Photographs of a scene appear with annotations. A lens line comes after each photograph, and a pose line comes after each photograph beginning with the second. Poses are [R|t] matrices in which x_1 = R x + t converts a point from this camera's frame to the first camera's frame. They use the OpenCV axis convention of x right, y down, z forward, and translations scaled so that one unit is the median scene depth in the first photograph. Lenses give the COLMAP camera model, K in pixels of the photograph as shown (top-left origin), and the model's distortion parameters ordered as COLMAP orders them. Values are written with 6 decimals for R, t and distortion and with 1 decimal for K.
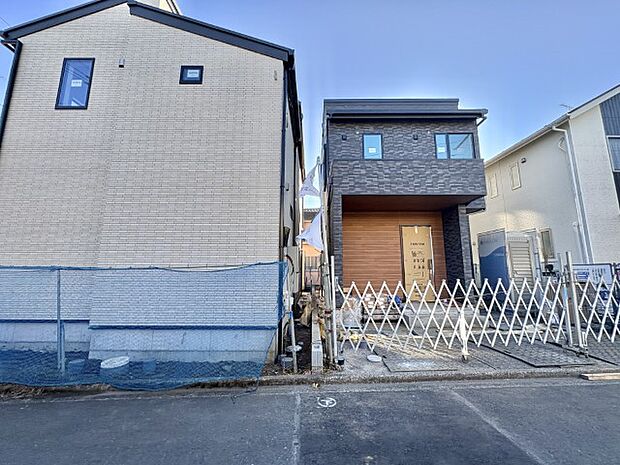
lens RADIAL K [[246.8, 0, 310.5], [0, 246.8, 231.9], [0, 0, 1]] dist [0.000211, -0.000180]
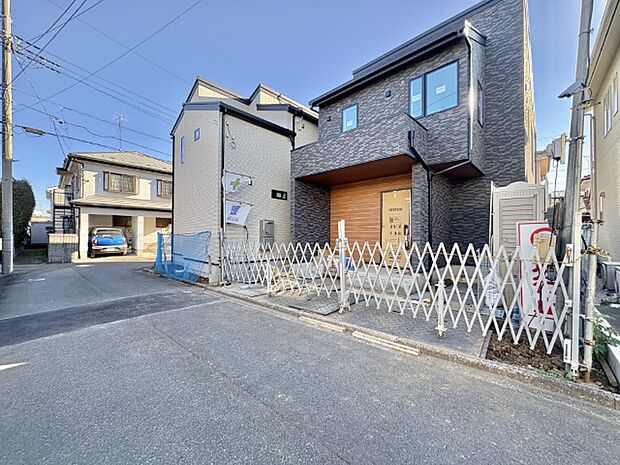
lens RADIAL K [[246.5, 0, 310.2], [0, 246.5, 231.7], [0, 0, 1]] dist [-0.000218, 0.000418]
pose [[0.724182, -0.005409, -0.689588, 1.267970], [0.100370, 0.990148, 0.097639, 0.010568], [0.682266, -0.139923, 0.717590, 0.102499]]
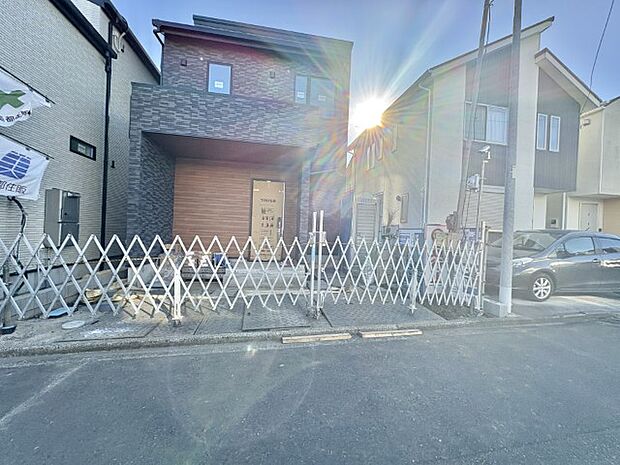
lens RADIAL K [[246.8, 0, 310.0], [0, 246.8, 232.5], [0, 0, 1]] dist [-0.001093, 0.000054]
pose [[0.984812, 0.038989, 0.169191, 0.643937], [-0.066487, 0.984868, 0.160047, 0.012685], [-0.160390, -0.168865, 0.972502, 0.080381]]
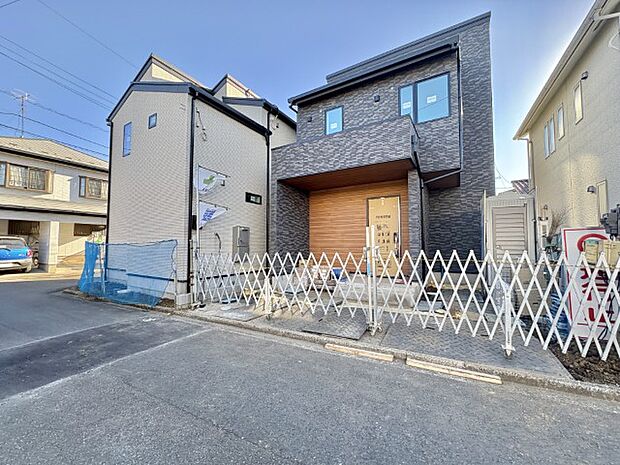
lens RADIAL K [[246.8, 0, 310.5], [0, 246.8, 231.9], [0, 0, 1]] dist [0.000211, -0.000180]
pose [[0.860787, -0.026622, -0.508269, 0.992980], [0.080234, 0.993242, 0.083857, 0.007484], [0.502602, -0.112963, 0.857106, 0.072629]]
